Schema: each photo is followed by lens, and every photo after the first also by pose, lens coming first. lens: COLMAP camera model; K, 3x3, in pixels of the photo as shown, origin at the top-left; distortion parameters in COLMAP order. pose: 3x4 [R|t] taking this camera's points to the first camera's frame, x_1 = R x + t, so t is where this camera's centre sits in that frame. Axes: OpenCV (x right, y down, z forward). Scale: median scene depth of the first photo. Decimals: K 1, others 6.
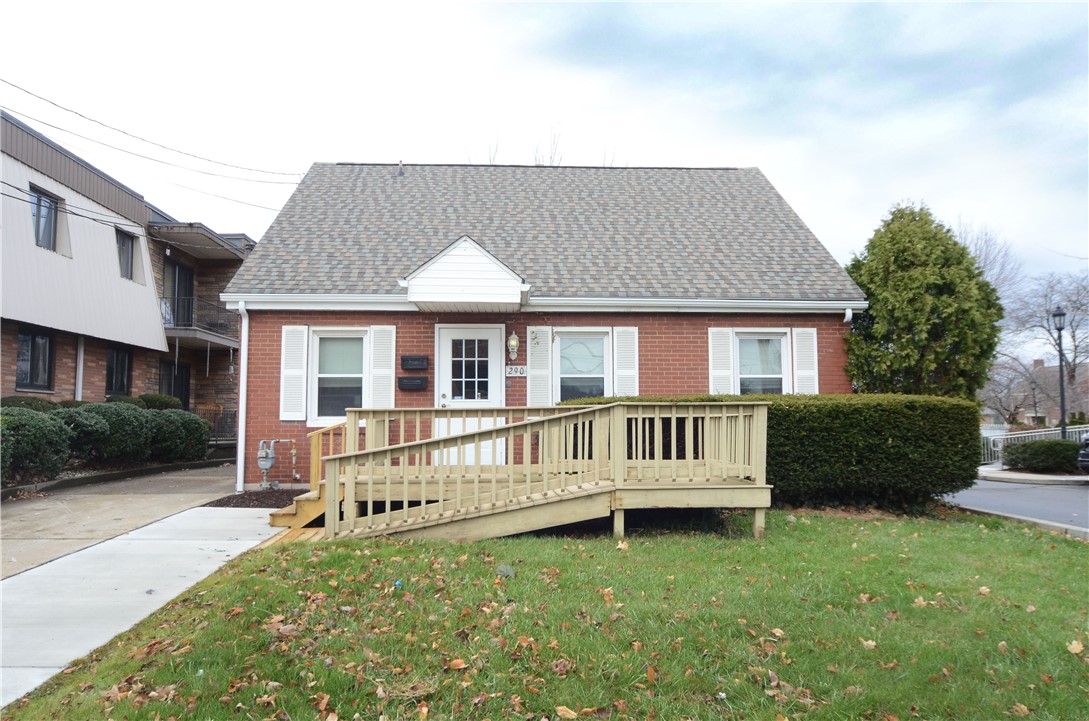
lens RADIAL K [[787.7, 0, 544.5], [0, 787.7, 360.5], [0, 0, 1]] dist [-0.005979, -0.001252]
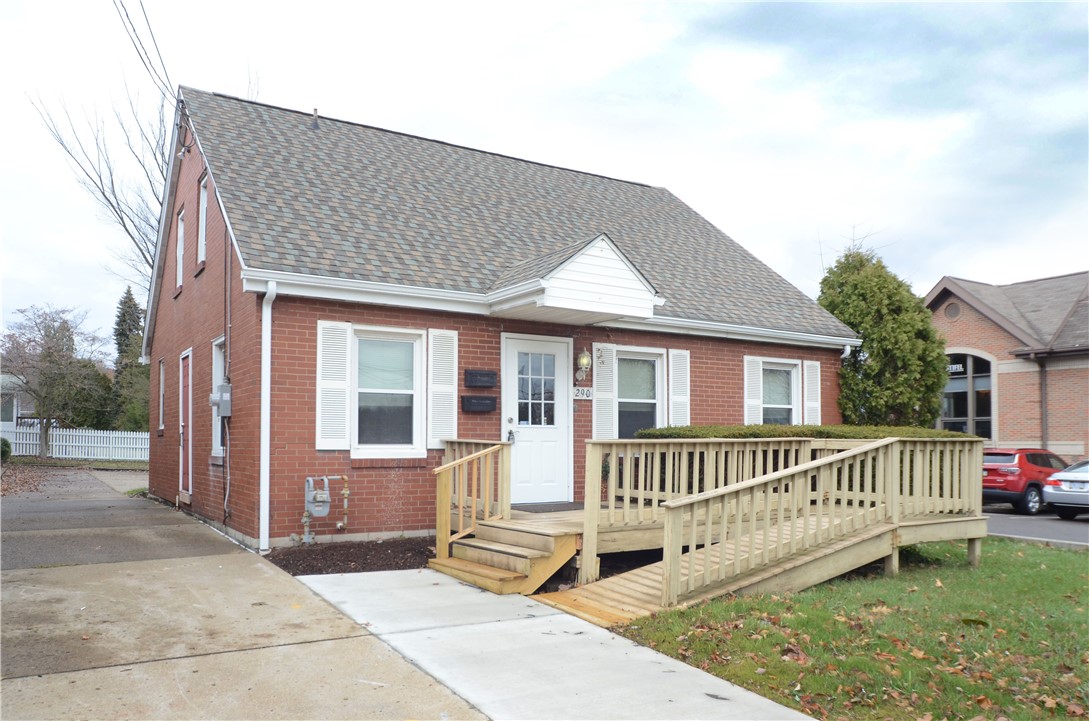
lens RADIAL K [[860.3, 0, 544.9], [0, 860.3, 398.7], [0, 0, 1]] dist [-0.015595, -0.000859]
pose [[0.864467, 0.031400, 0.501707, -0.547595], [-0.047158, 0.998711, 0.018749, 0.003529], [-0.500472, -0.039867, 0.864834, 0.201255]]
